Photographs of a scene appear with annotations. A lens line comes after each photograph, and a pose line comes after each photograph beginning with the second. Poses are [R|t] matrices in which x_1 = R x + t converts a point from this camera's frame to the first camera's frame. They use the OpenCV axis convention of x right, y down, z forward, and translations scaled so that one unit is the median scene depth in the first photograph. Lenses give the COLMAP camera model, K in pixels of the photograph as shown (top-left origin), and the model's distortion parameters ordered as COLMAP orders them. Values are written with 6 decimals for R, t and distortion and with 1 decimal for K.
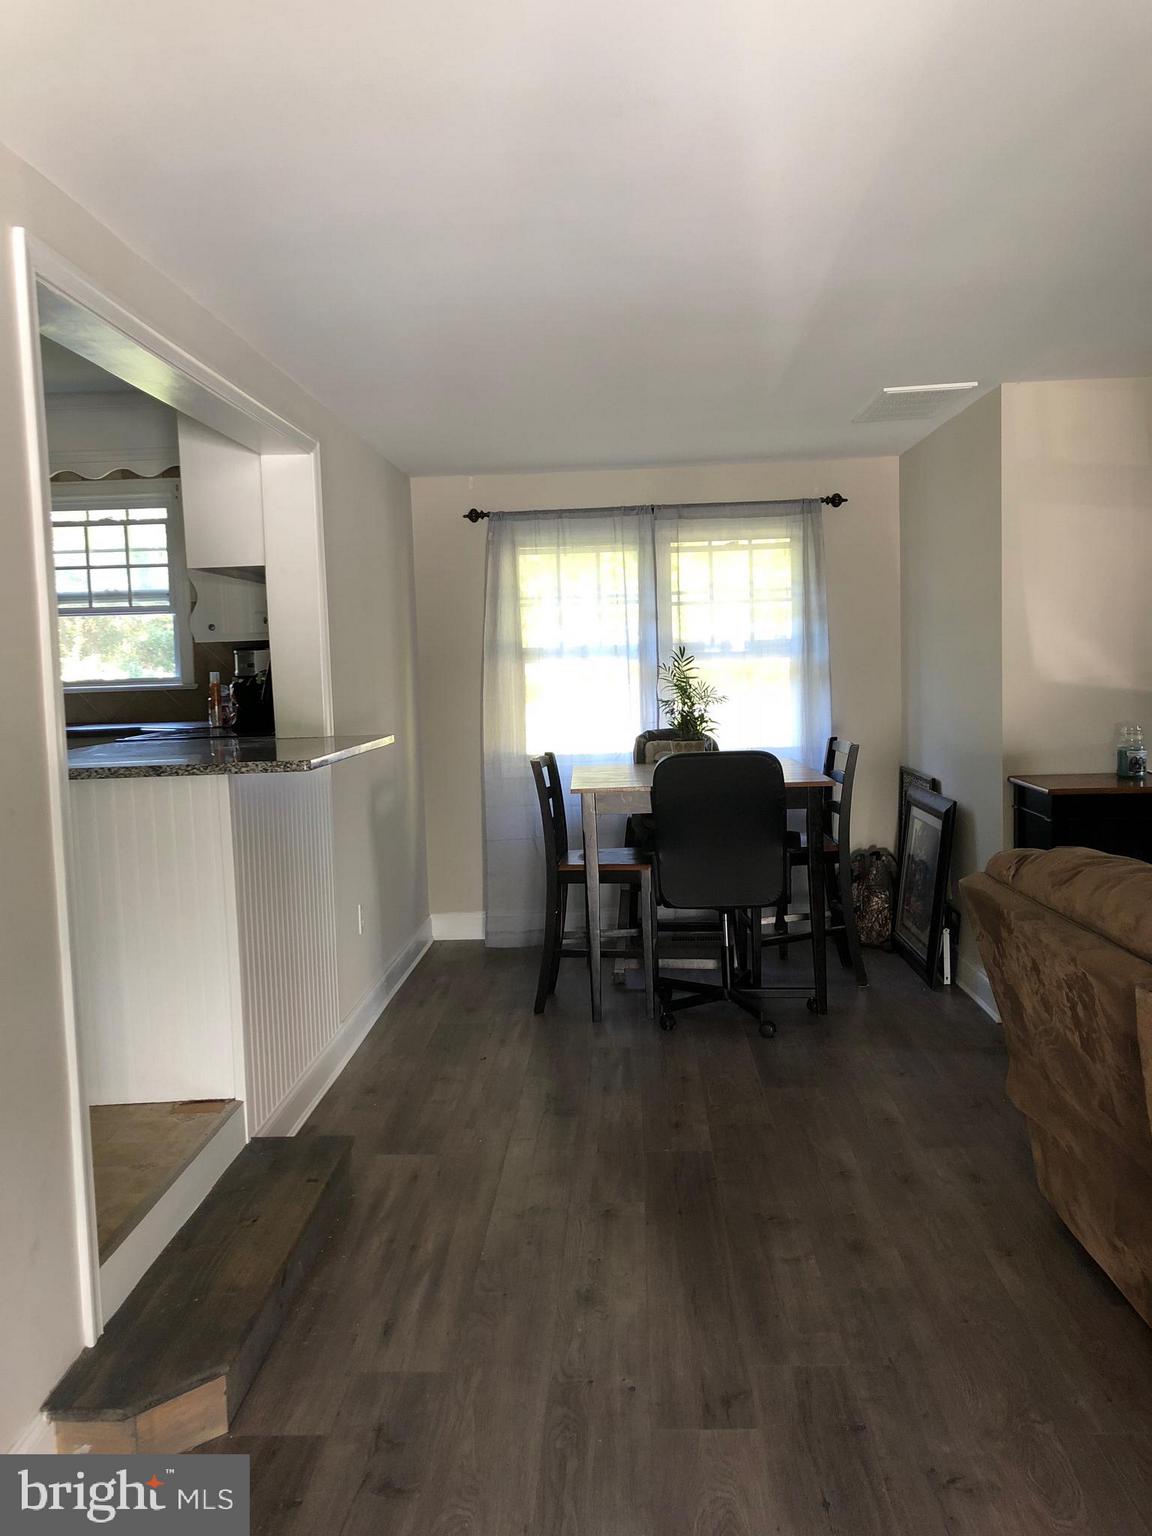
lens RADIAL K [[1264.1, 0, 579.5], [0, 1264.1, 761.0], [0, 0, 1]] dist [0.072054, -0.063926]
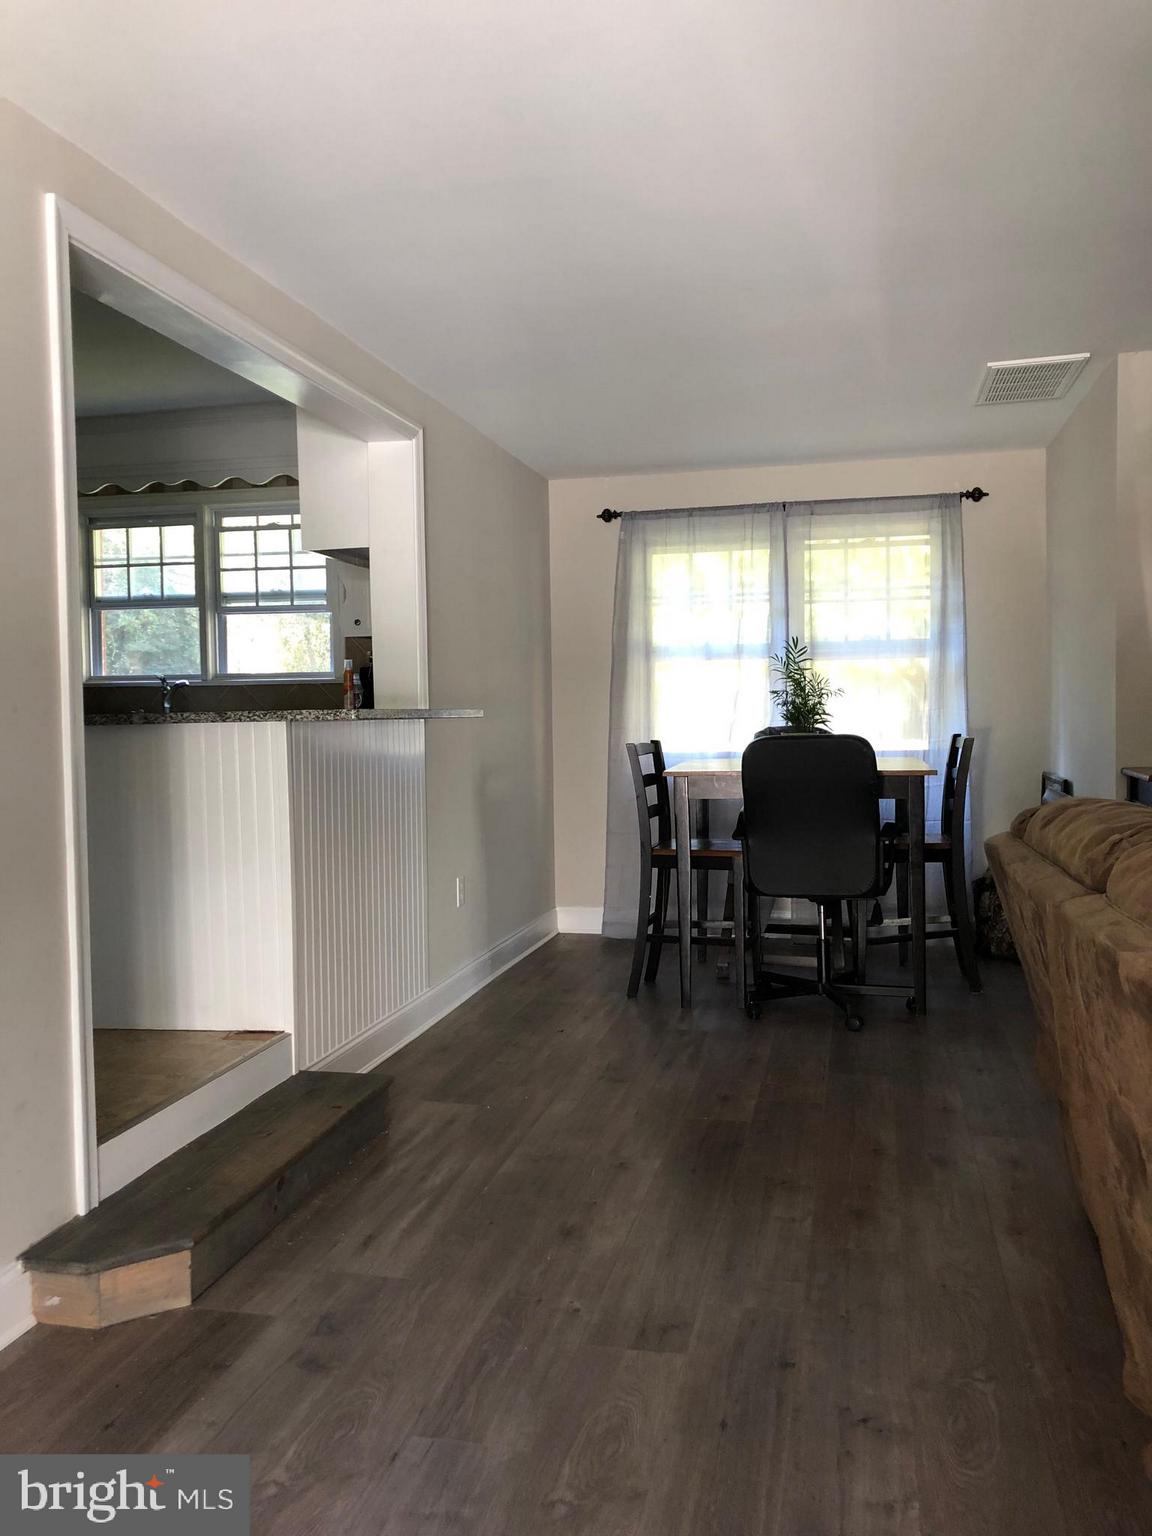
lens RADIAL K [[1265.1, 0, 576.3], [0, 1265.1, 759.0], [0, 0, 1]] dist [0.056549, -0.045416]
pose [[0.982702, 0.024876, -0.183516, 0.107001], [-0.031385, 0.998974, -0.032650, 0.046132], [0.182516, 0.037845, 0.982474, 0.000793]]
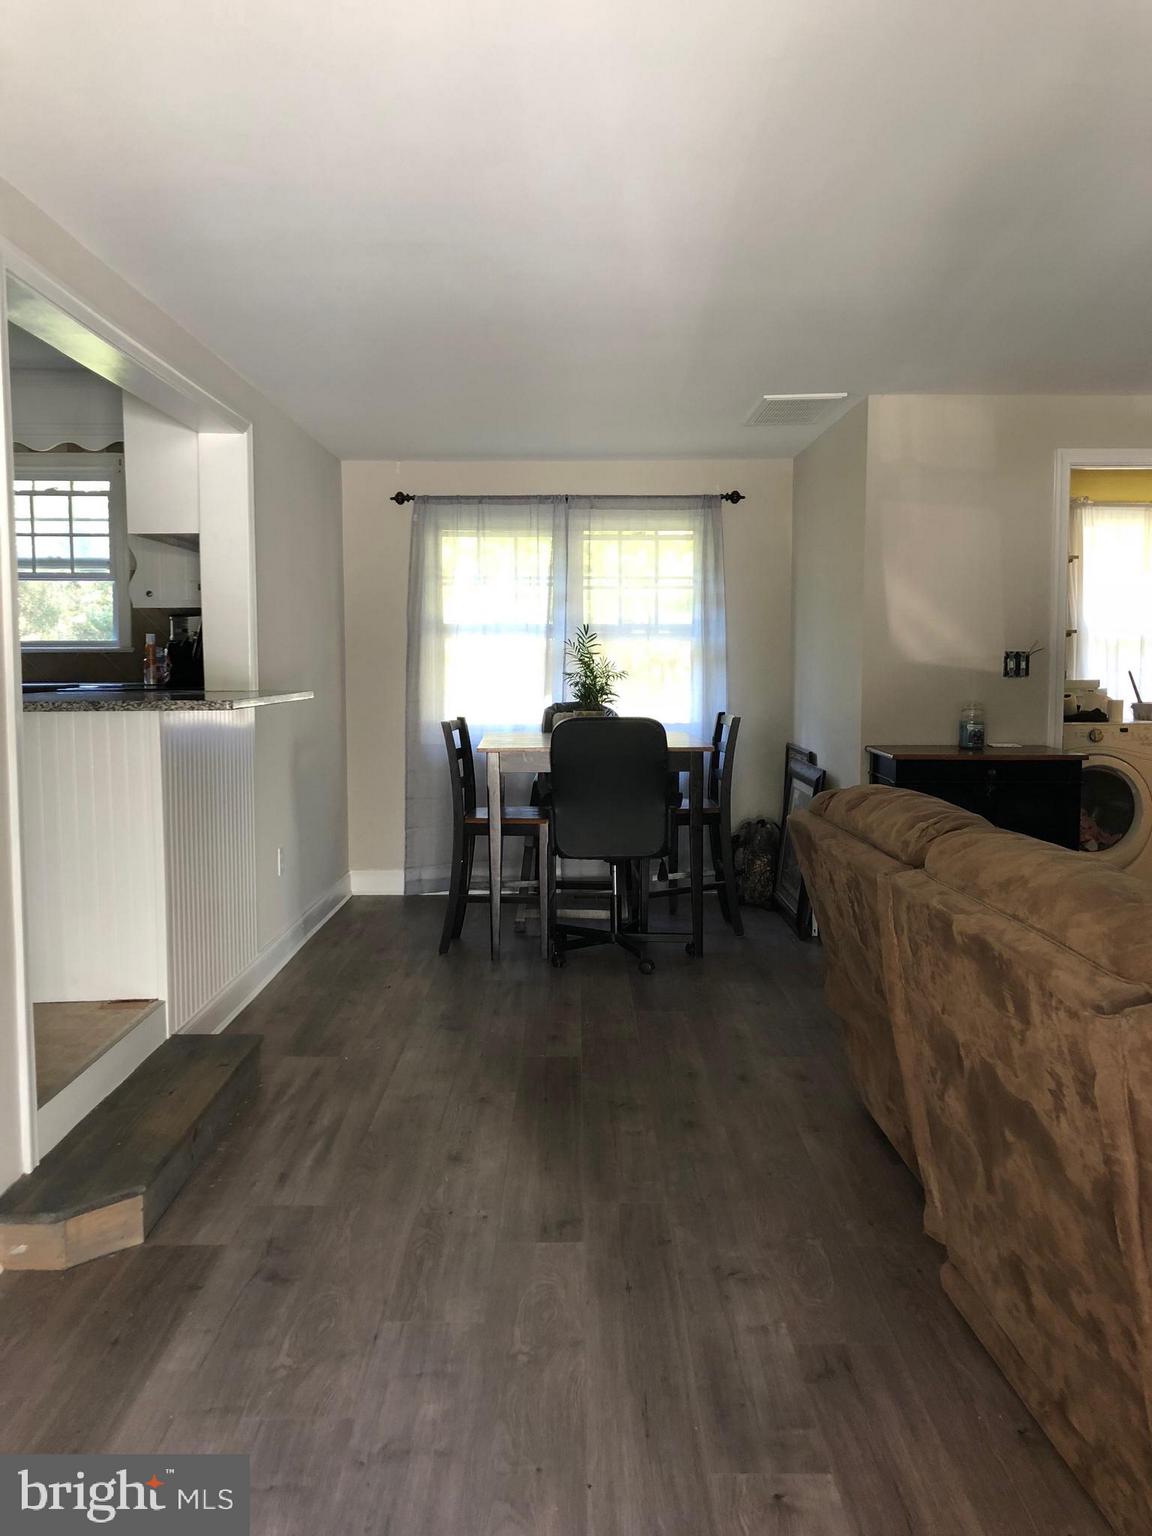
lens RADIAL K [[1265.1, 0, 576.3], [0, 1265.1, 759.0], [0, 0, 1]] dist [0.056549, -0.045416]
pose [[0.998689, 0.027364, 0.043269, 0.031781], [-0.027384, 0.999625, -0.000113, 0.028853], [-0.043255, -0.001072, 0.999063, -0.100886]]
